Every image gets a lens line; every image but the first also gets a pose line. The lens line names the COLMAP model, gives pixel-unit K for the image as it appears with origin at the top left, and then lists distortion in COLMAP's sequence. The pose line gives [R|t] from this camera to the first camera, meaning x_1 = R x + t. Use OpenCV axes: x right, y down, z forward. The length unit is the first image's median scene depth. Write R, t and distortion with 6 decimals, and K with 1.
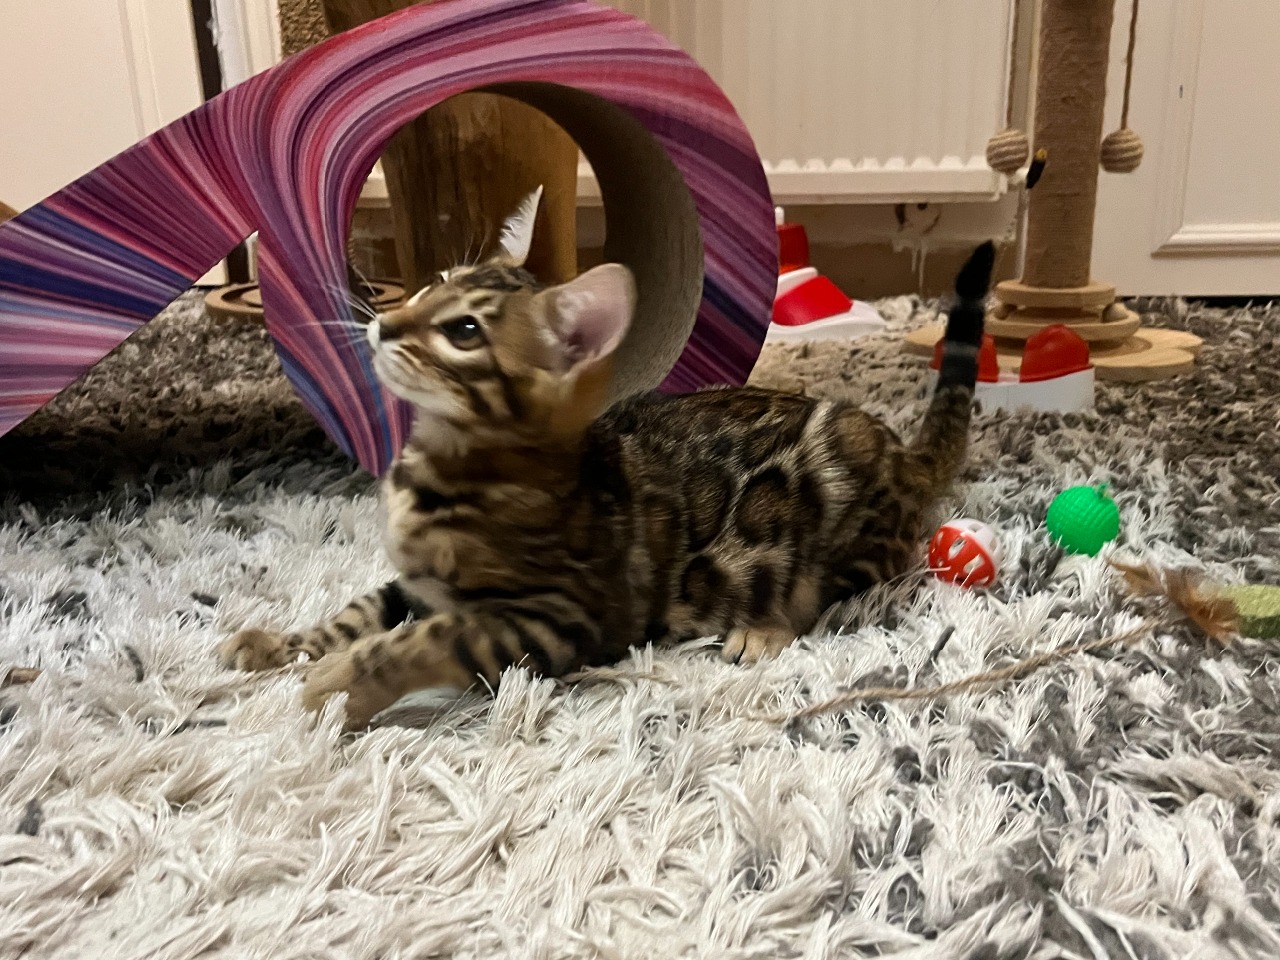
lens RADIAL K [[1170.7, 0, 661.7], [0, 1170.7, 471.4], [0, 0, 1]] dist [0.015809, 0.000000]
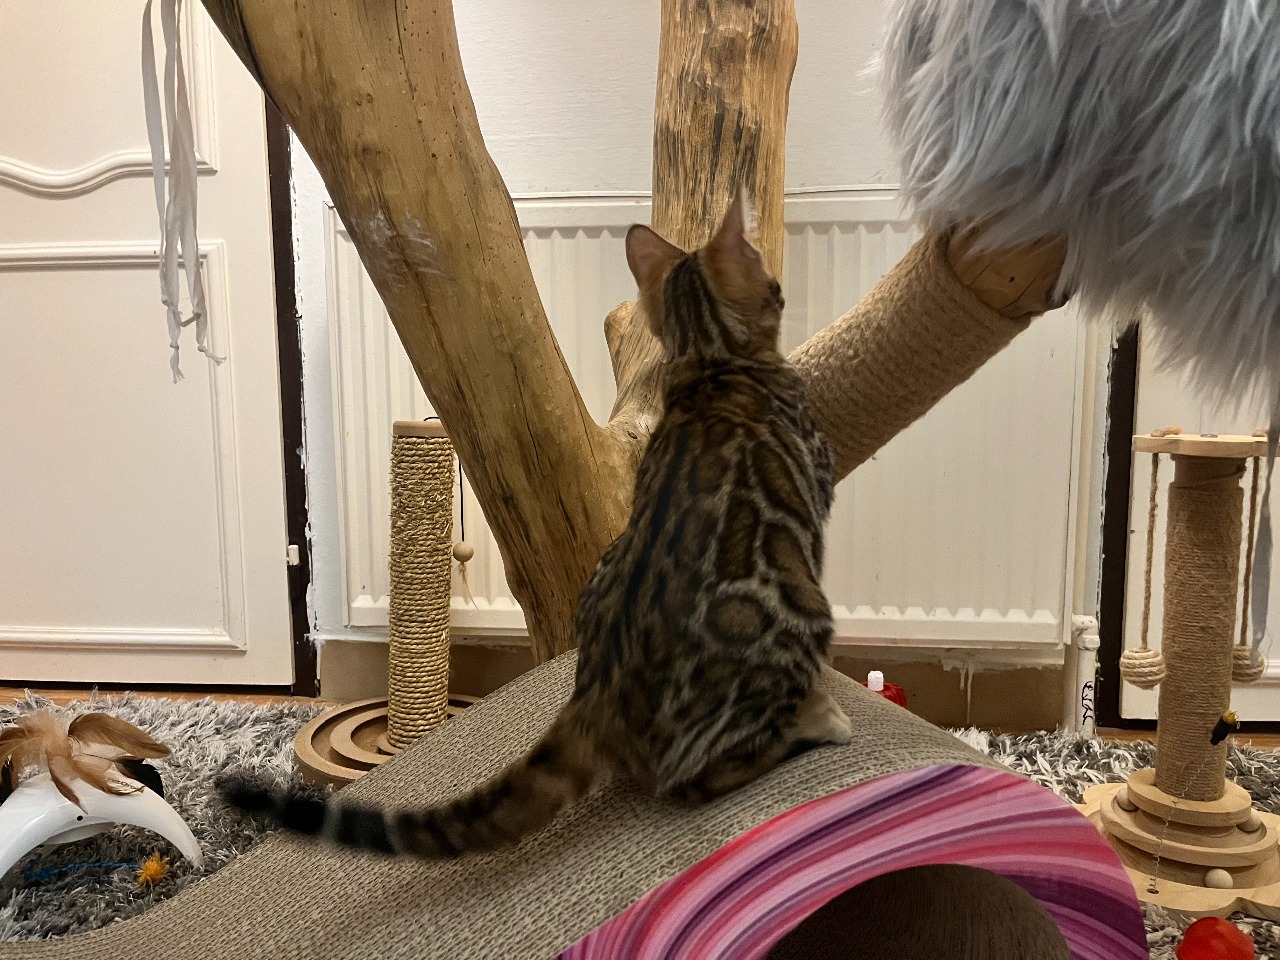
lens RADIAL K [[976.1, 0, 639.3], [0, 976.1, 470.1], [0, 0, 1]] dist [0.053799, -0.076382]
pose [[0.996602, 0.008335, 0.081949, -0.394150], [0.007826, 0.980787, -0.194922, -0.497332], [-0.081999, 0.194901, 0.977389, 0.273084]]
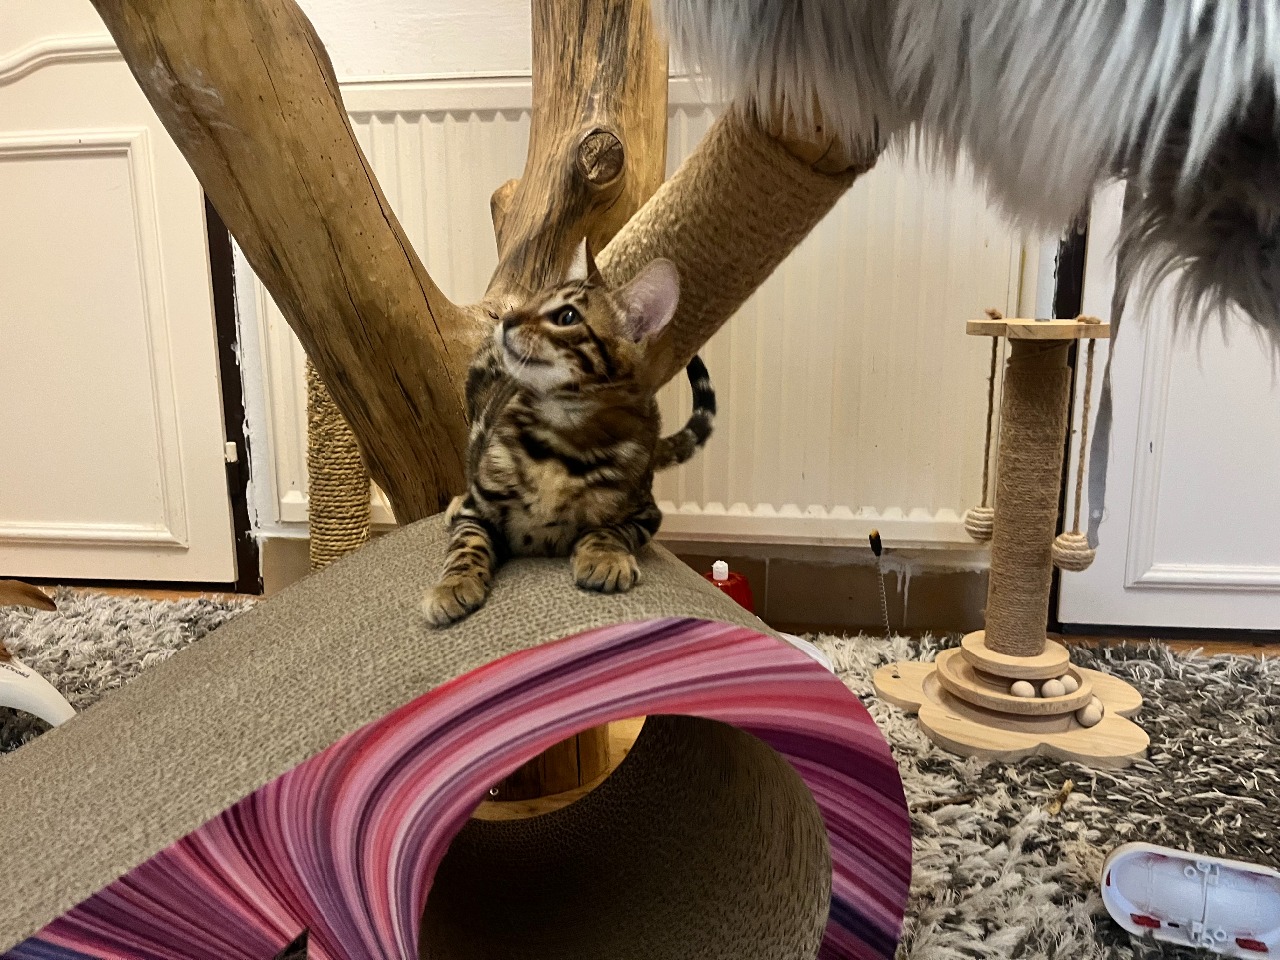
lens RADIAL K [[976.1, 0, 647.8], [0, 976.1, 464.4], [0, 0, 1]] dist [0.053799, -0.076382]
pose [[0.998320, 0.008535, 0.057304, -0.163591], [-0.001660, 0.992897, -0.118961, -0.455746], [-0.057912, 0.118667, 0.991244, 0.302562]]
